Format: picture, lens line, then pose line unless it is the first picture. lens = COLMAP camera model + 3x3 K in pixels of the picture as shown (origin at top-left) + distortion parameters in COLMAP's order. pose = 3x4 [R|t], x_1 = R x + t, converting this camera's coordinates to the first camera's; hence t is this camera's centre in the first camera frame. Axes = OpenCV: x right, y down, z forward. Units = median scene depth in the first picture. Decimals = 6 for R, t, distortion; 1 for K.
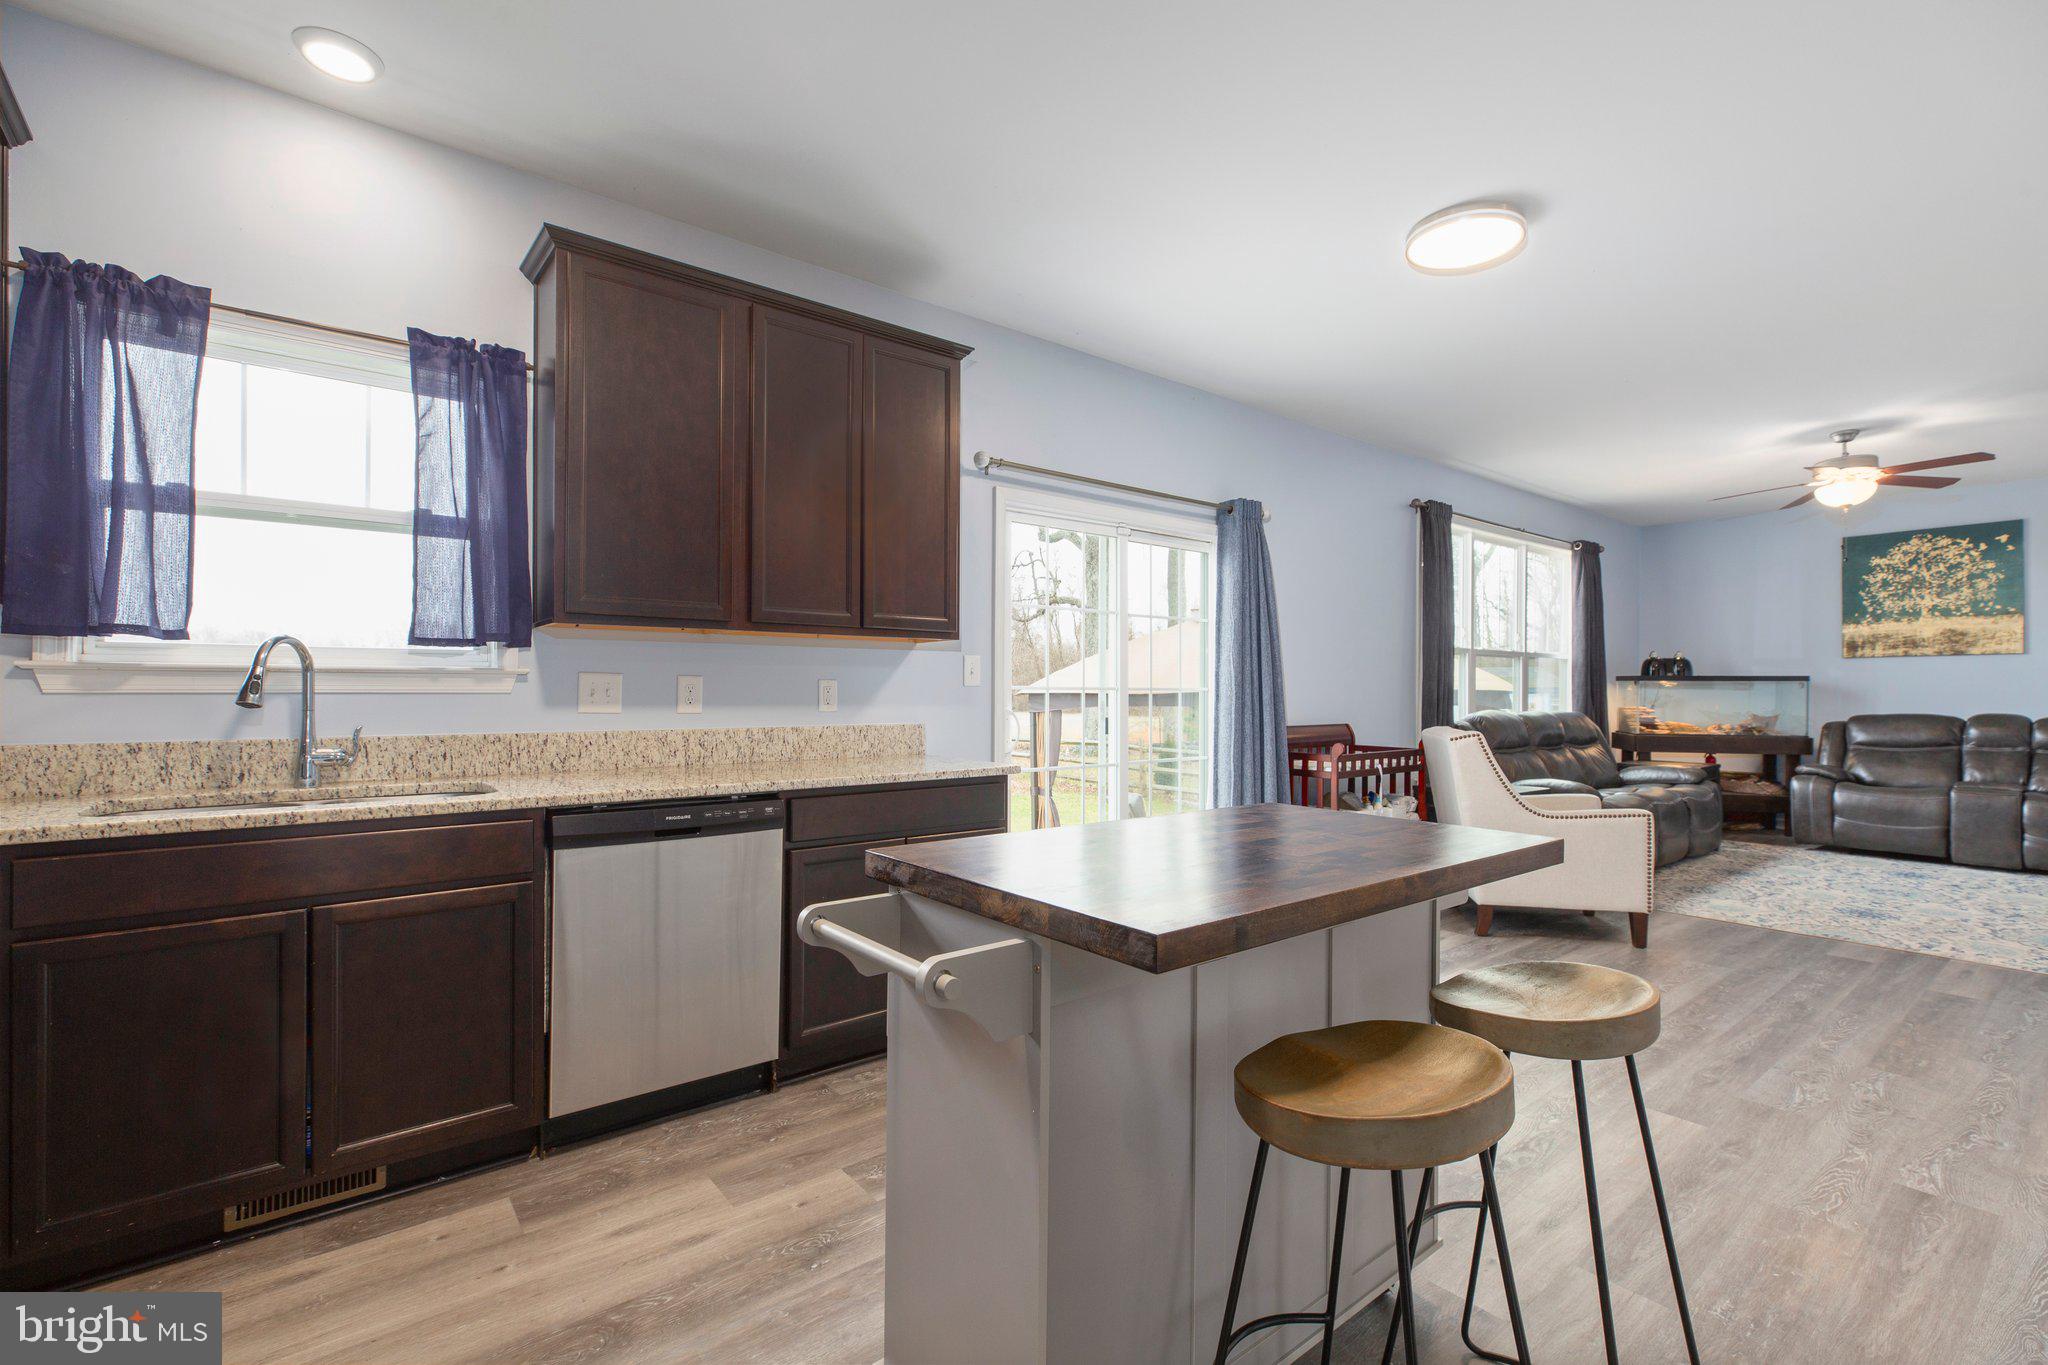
lens RADIAL K [[906.8, 0, 1023.6], [0, 906.8, 689.1], [0, 0, 1]] dist [0.003874, 0.000500]
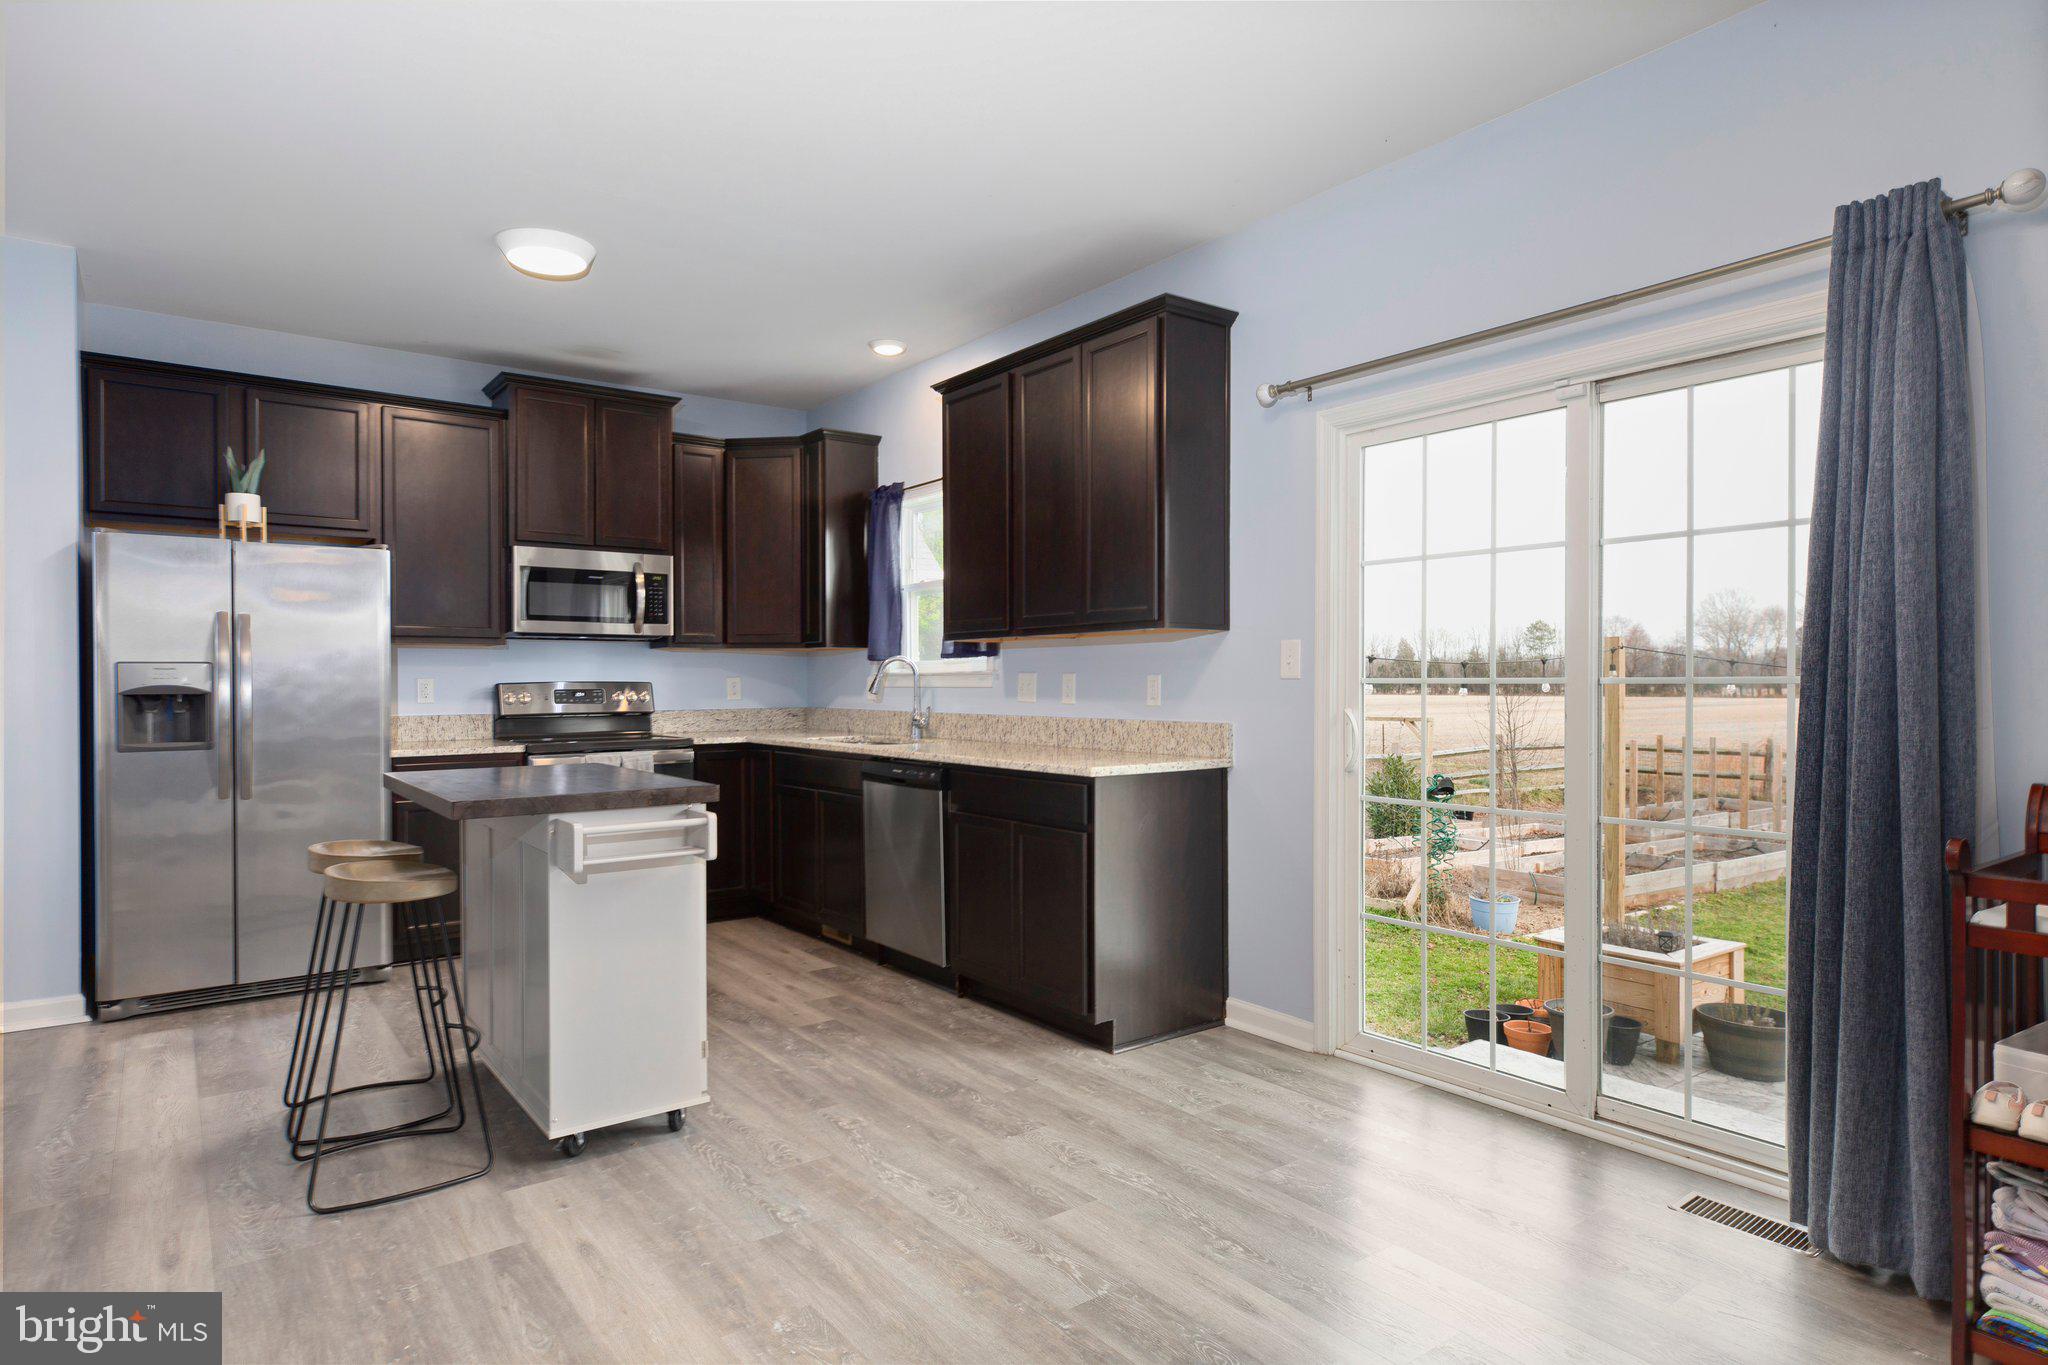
lens RADIAL K [[1143.3, 0, 1020.5], [0, 1143.3, 688.5], [0, 0, 1]] dist [0.005704, 0.000008]
pose [[-0.033181, 0.001053, -0.999449, 0.518303], [0.002386, 0.999997, 0.000975, 0.001986], [0.999447, -0.002352, -0.033184, 0.441445]]
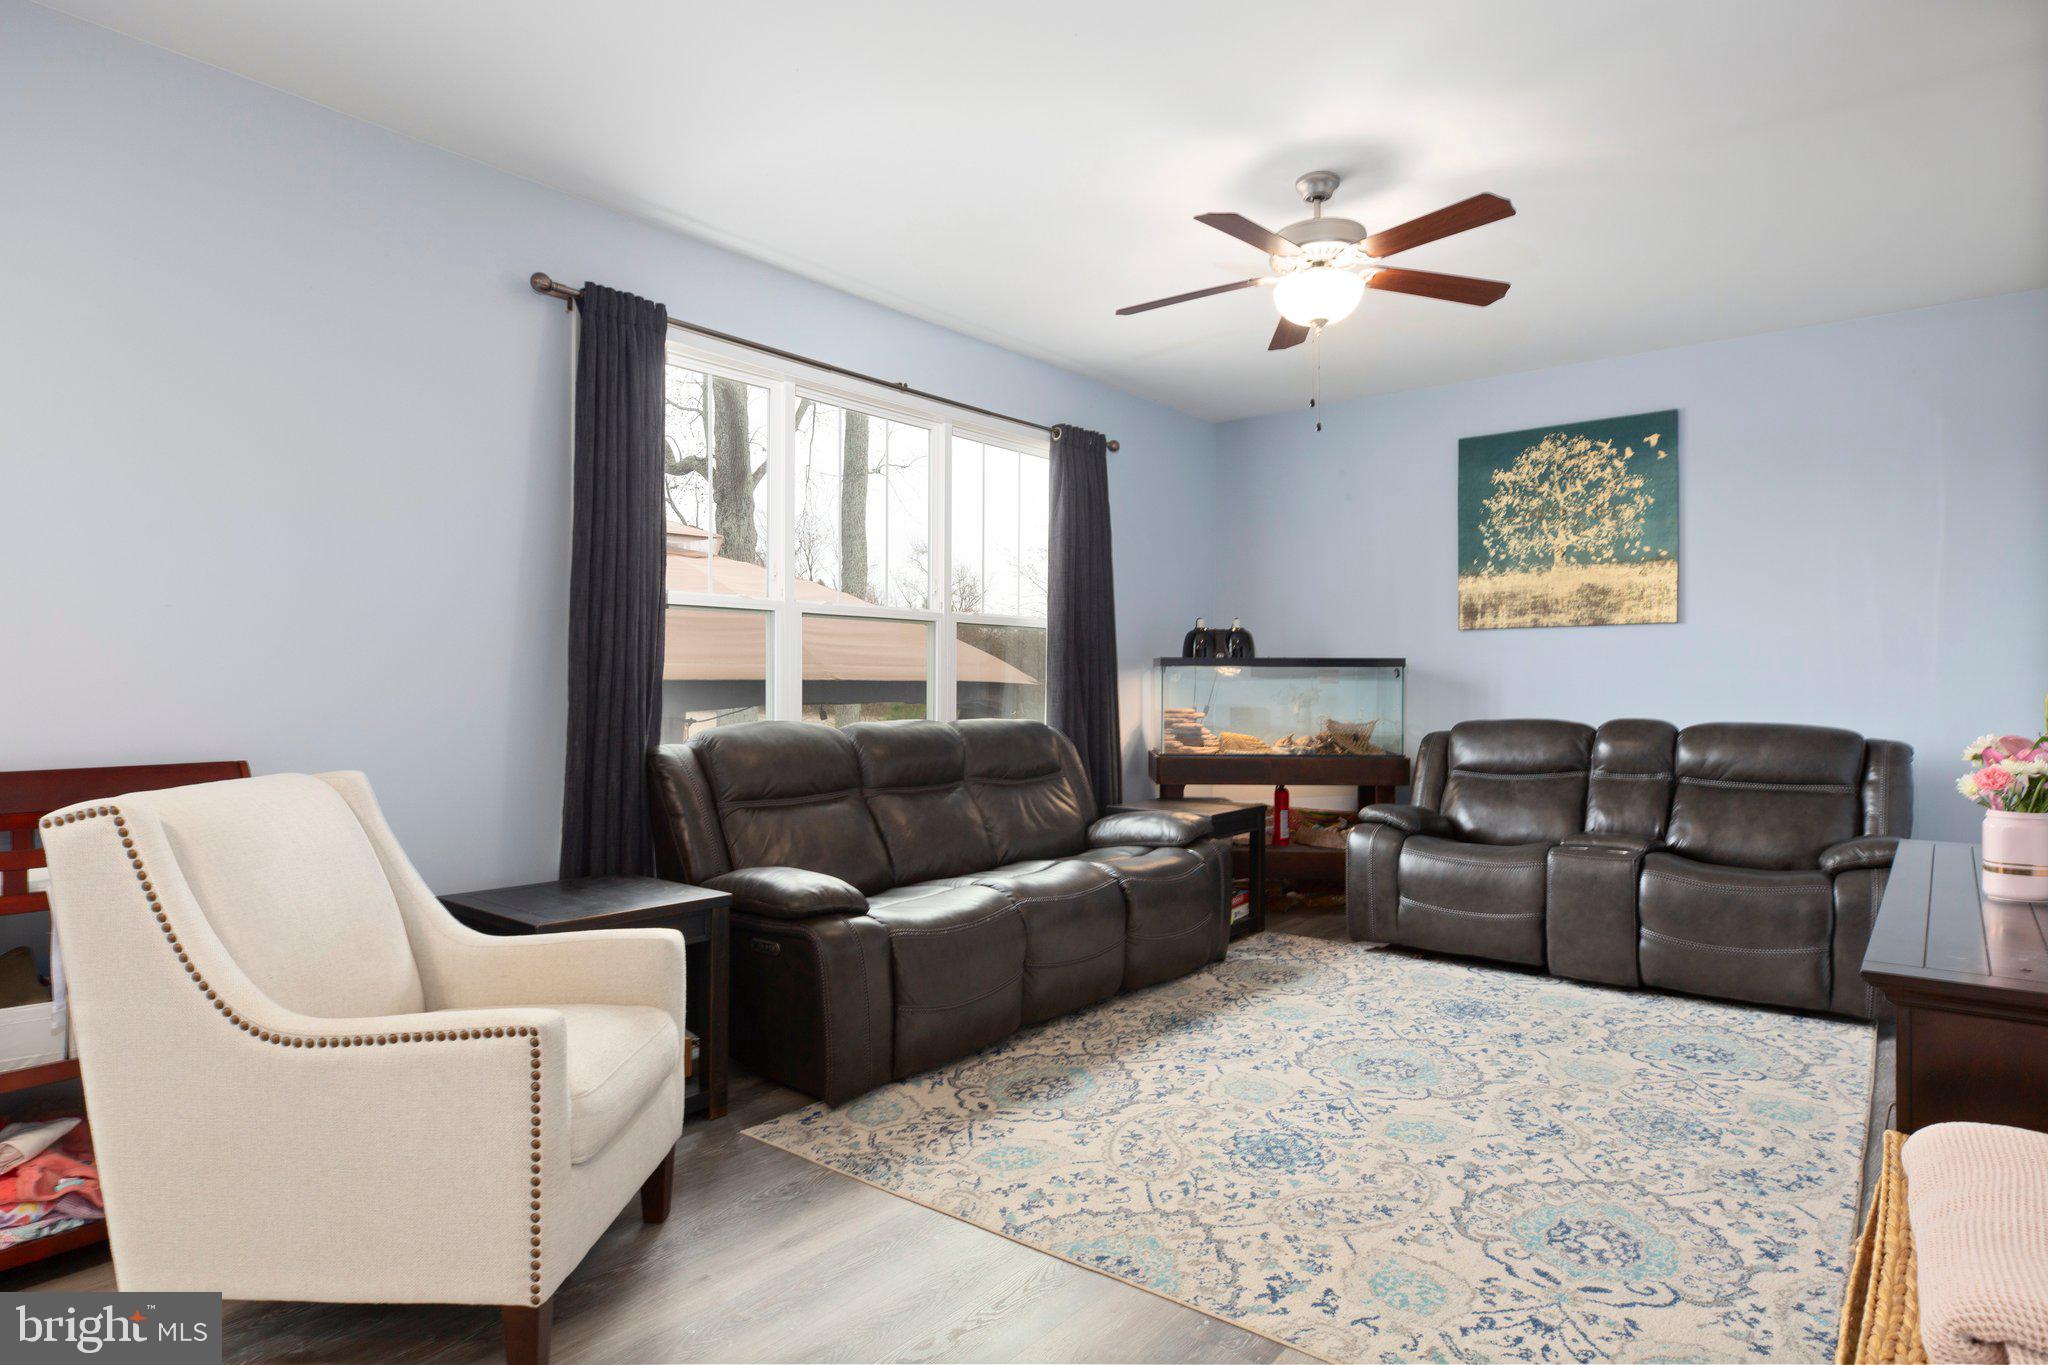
lens RADIAL K [[1143.3, 0, 1020.5], [0, 1143.3, 688.5], [0, 0, 1]] dist [0.005704, 0.000008]
pose [[0.976515, -0.002771, 0.215430, 0.472080], [0.001605, 0.999983, 0.005588, 0.001539], [-0.215441, -0.005111, 0.976503, 0.316727]]
